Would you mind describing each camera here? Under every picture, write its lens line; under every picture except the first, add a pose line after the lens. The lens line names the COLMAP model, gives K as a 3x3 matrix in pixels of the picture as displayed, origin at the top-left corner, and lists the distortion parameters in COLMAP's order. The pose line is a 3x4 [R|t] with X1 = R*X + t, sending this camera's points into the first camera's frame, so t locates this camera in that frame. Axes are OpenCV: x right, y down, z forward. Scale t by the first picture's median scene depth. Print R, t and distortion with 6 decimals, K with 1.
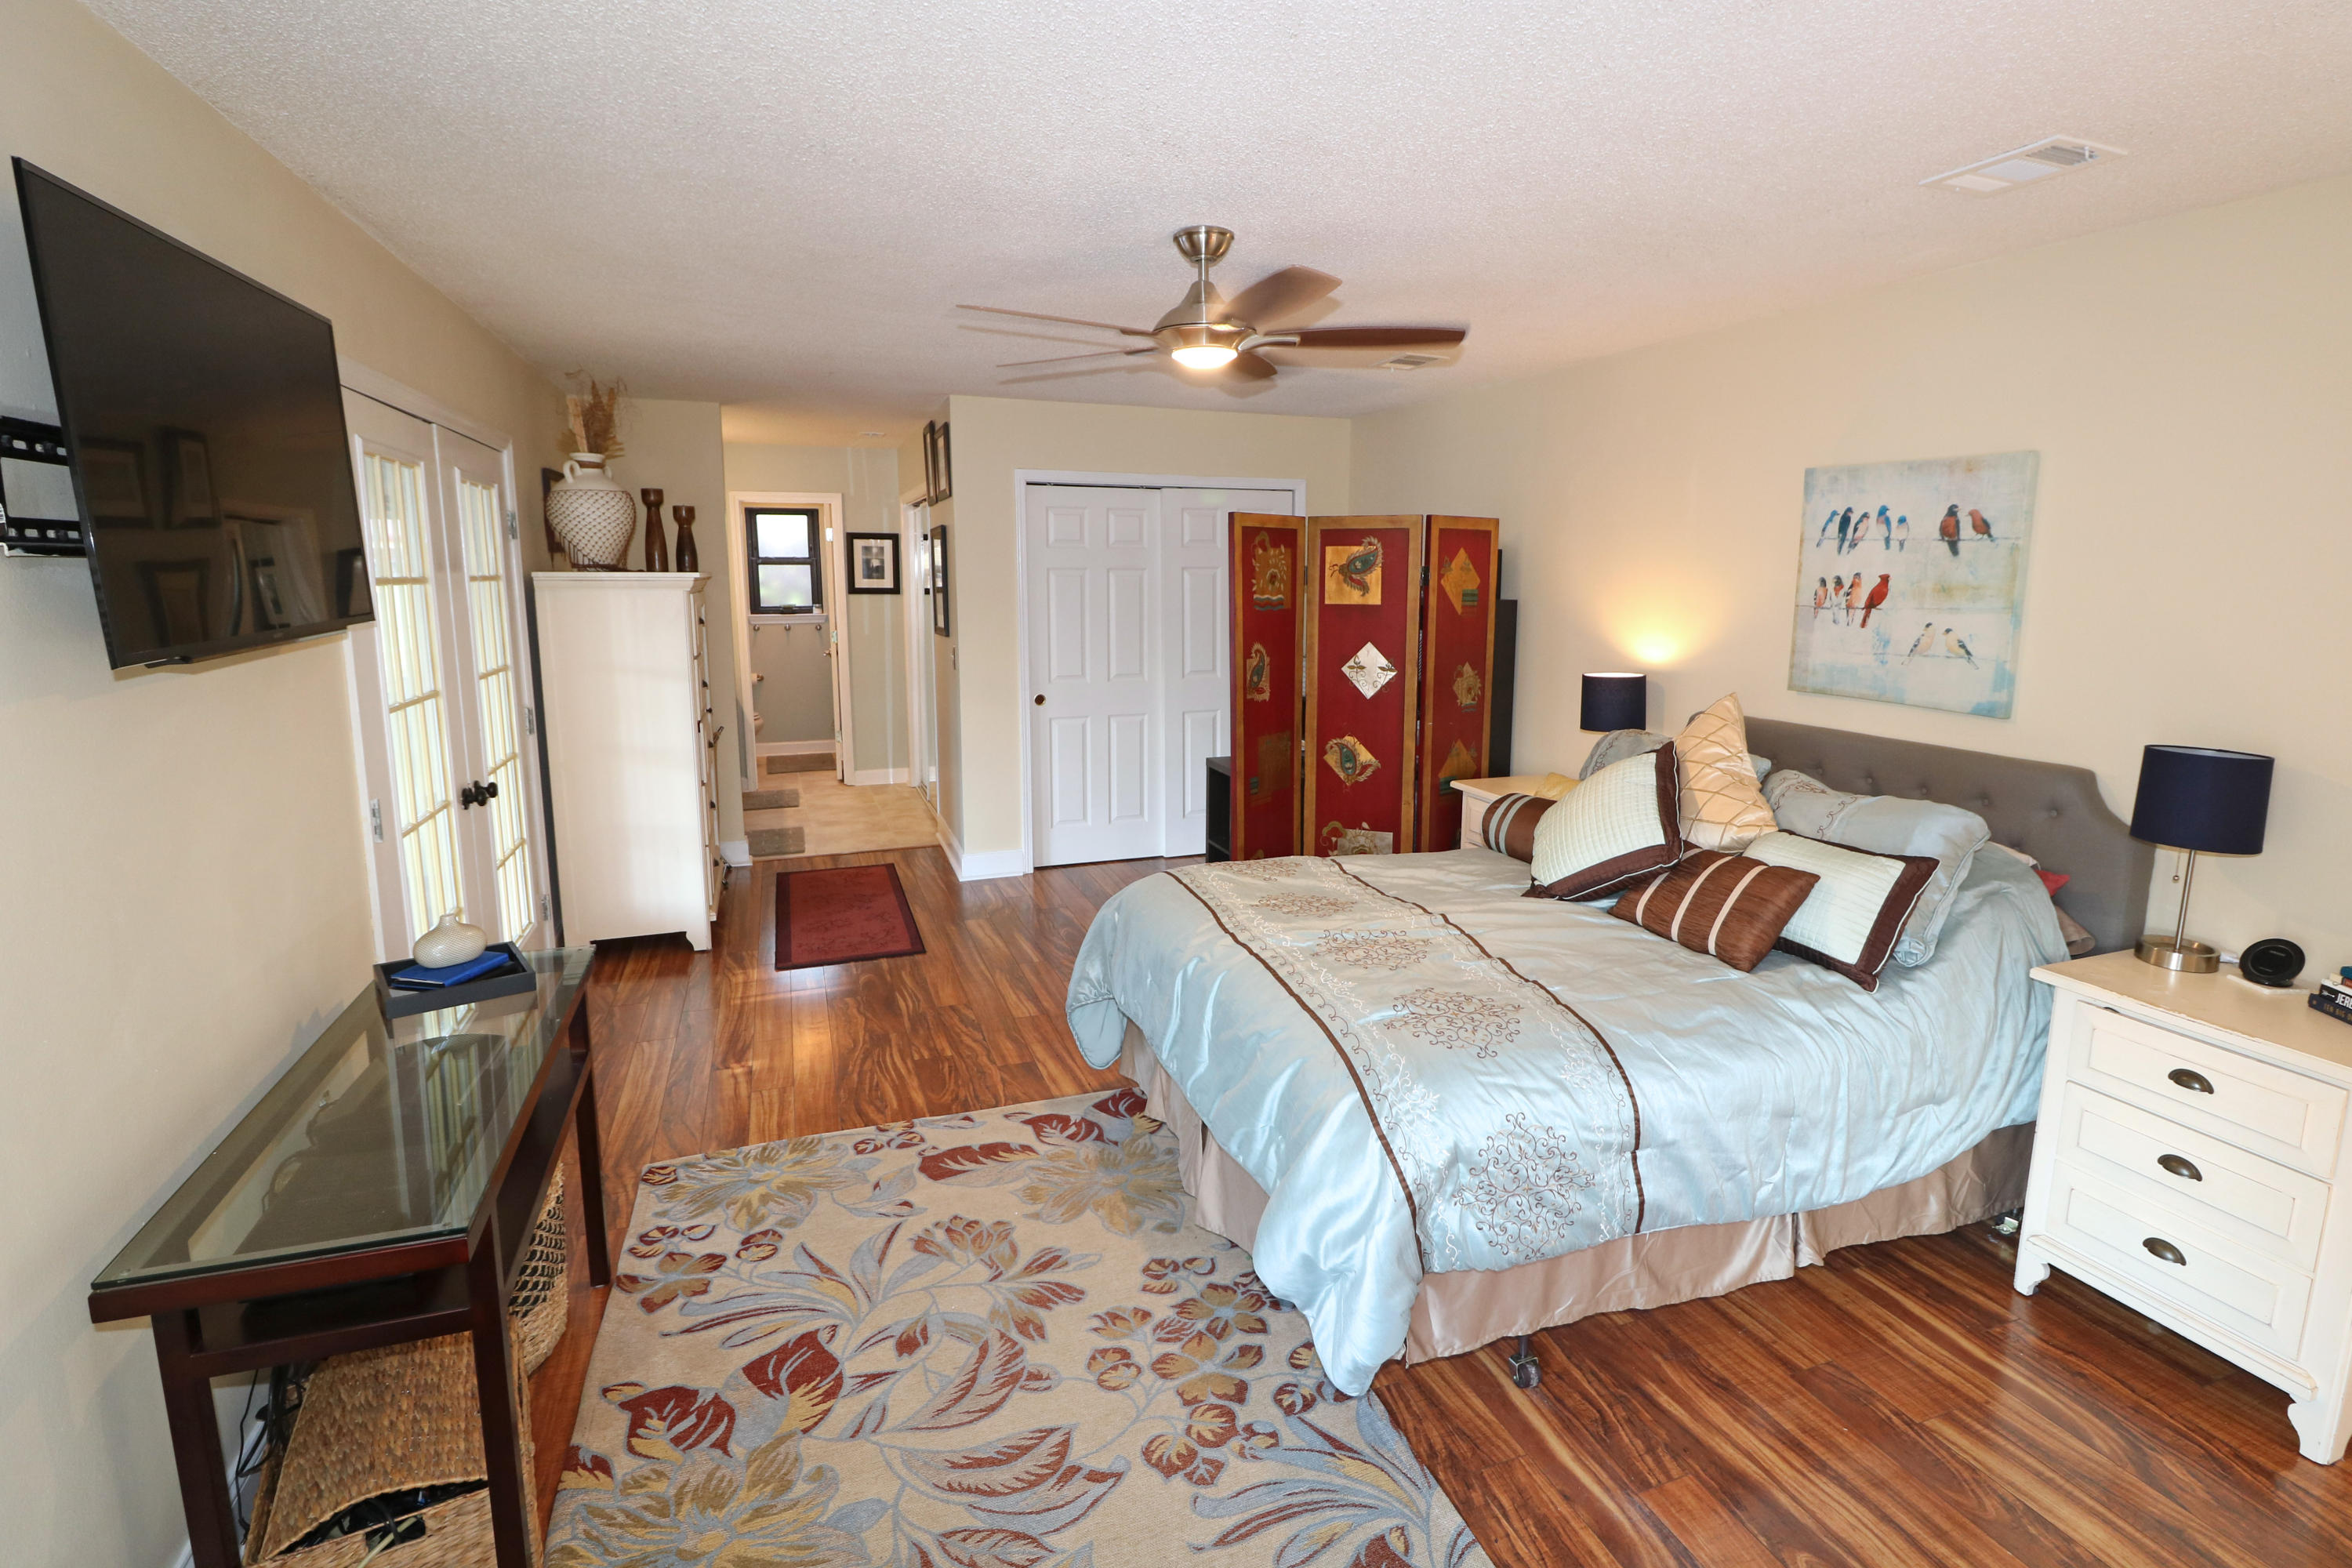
lens RADIAL K [[1117.6, 0, 1184.1], [0, 1117.6, 764.6], [0, 0, 1]] dist [-0.001231, -0.012901]
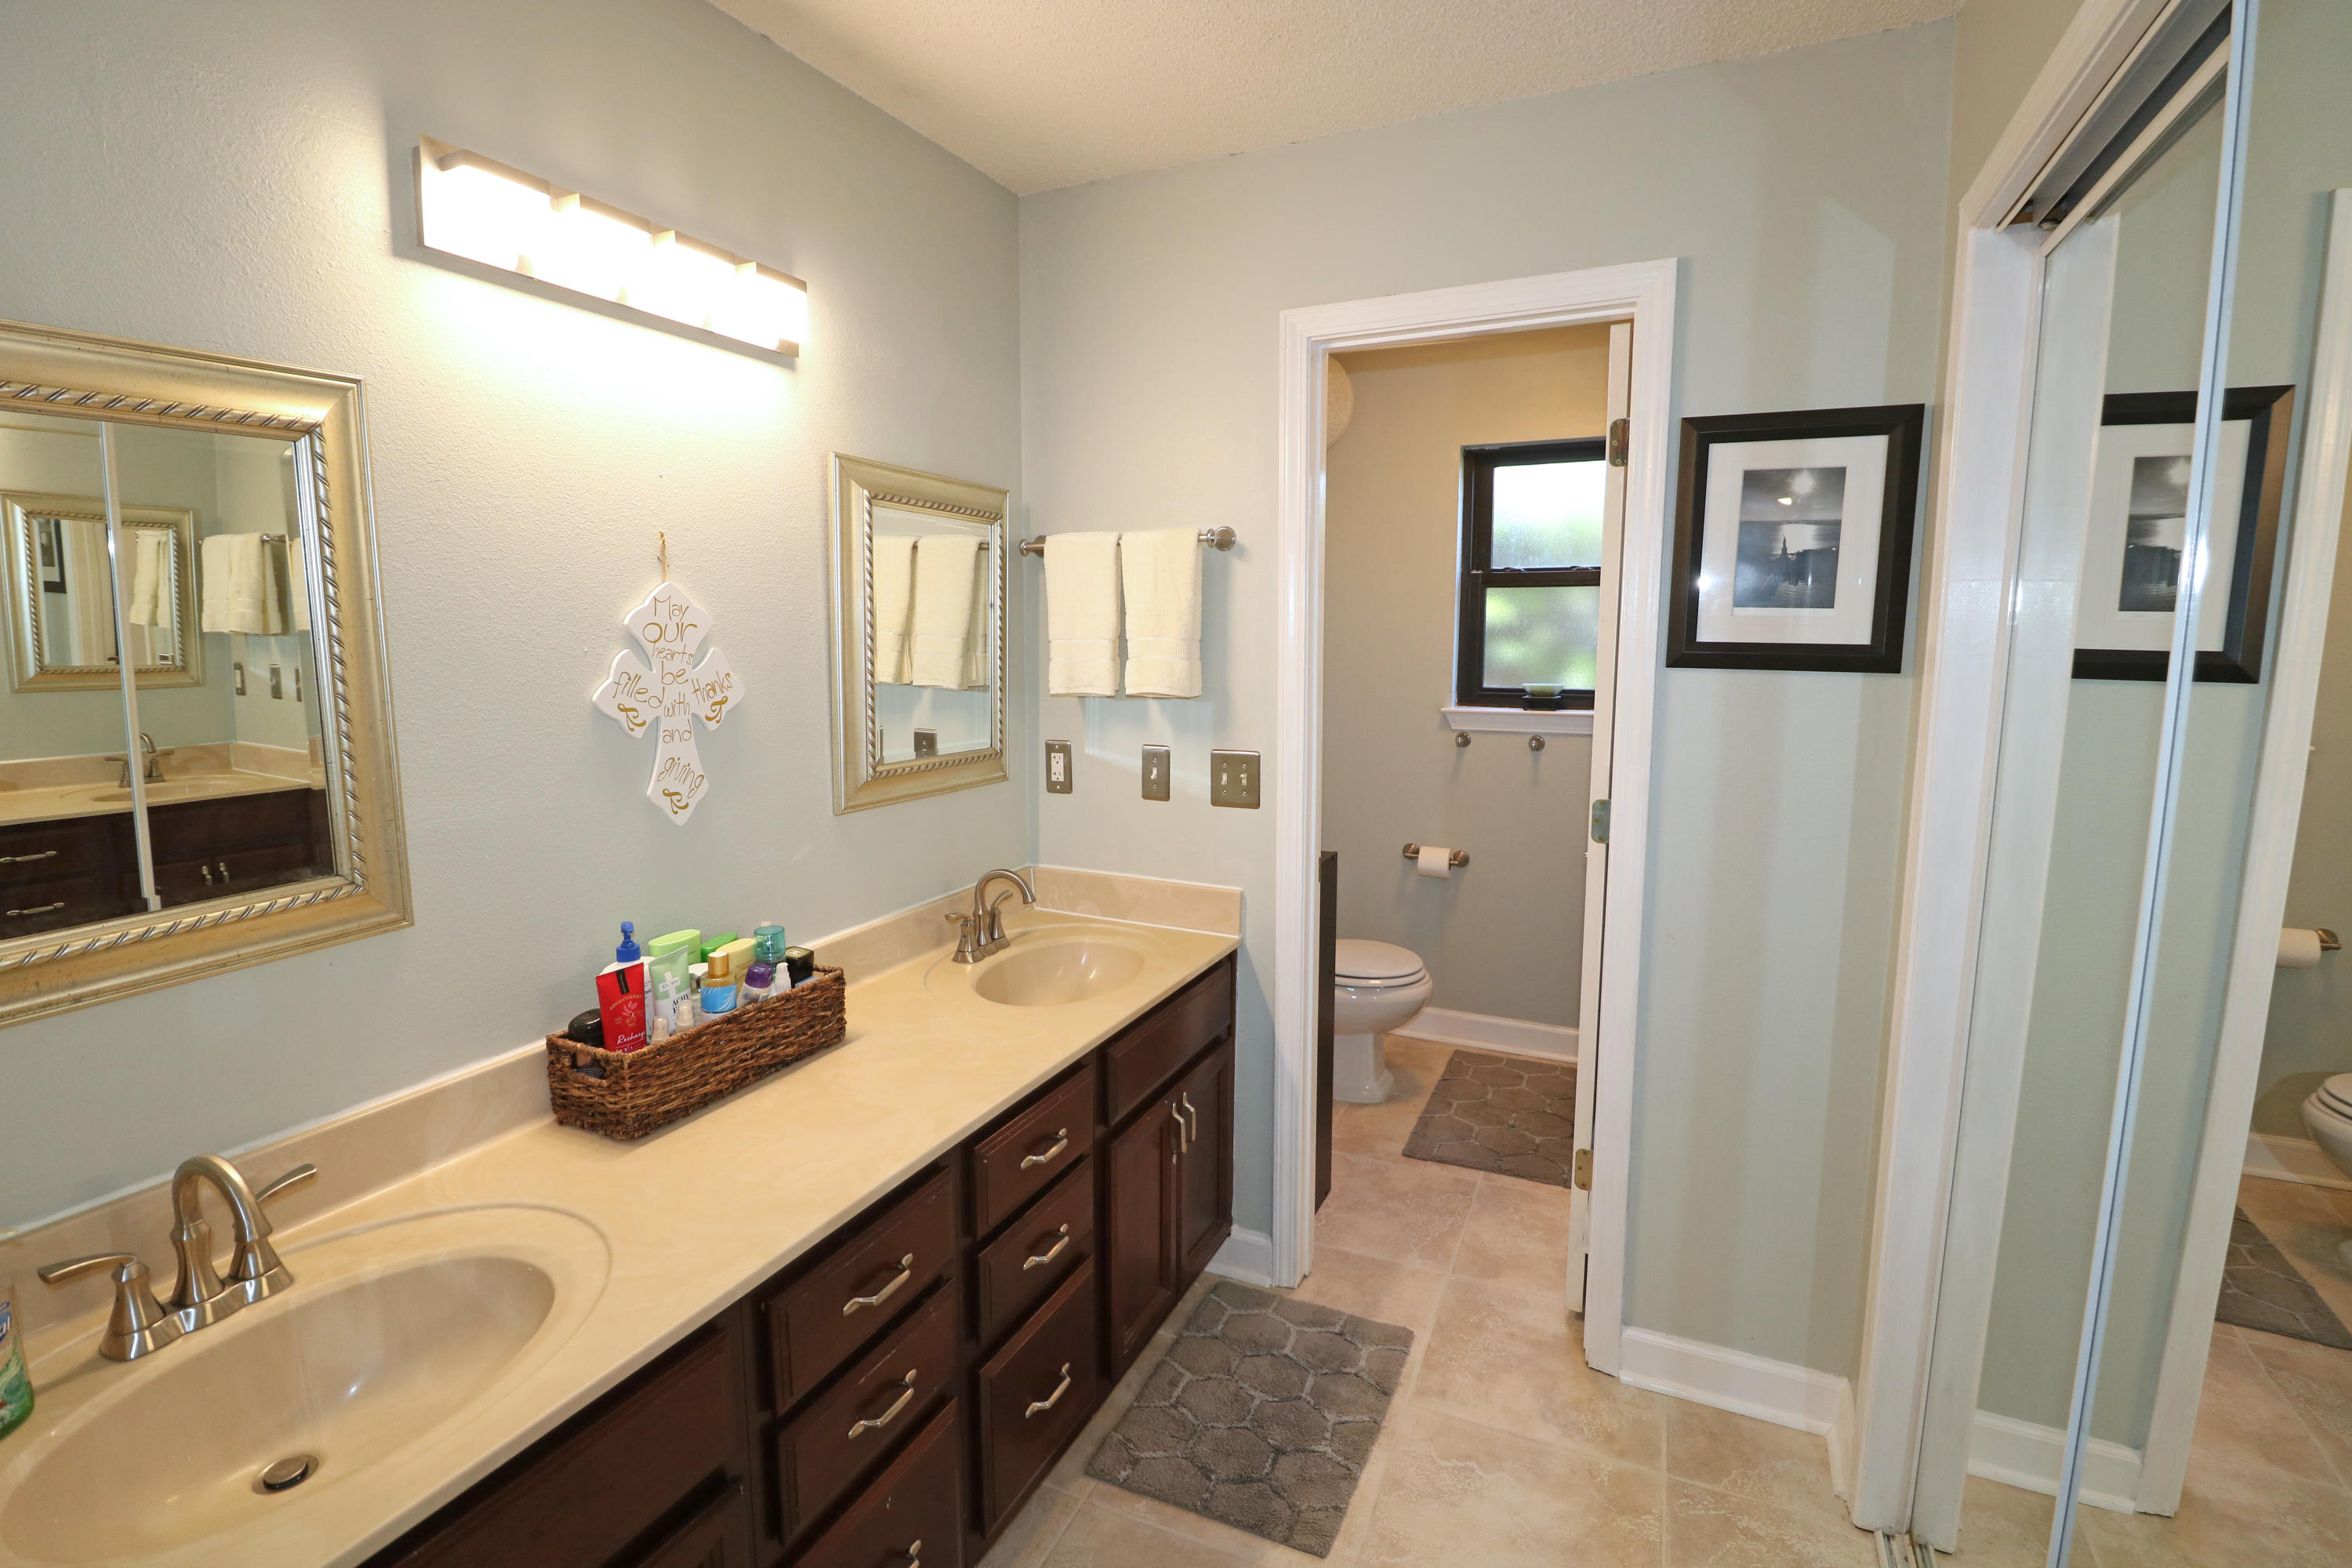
lens RADIAL K [[1117.6, 0, 1184.1], [0, 1117.6, 764.6], [0, 0, 1]] dist [-0.001231, -0.012901]
pose [[0.724150, 0.087408, -0.684081, -0.188050], [-0.125112, 0.992126, -0.005672, -0.106046], [0.678199, 0.089694, 0.729384, 0.683821]]
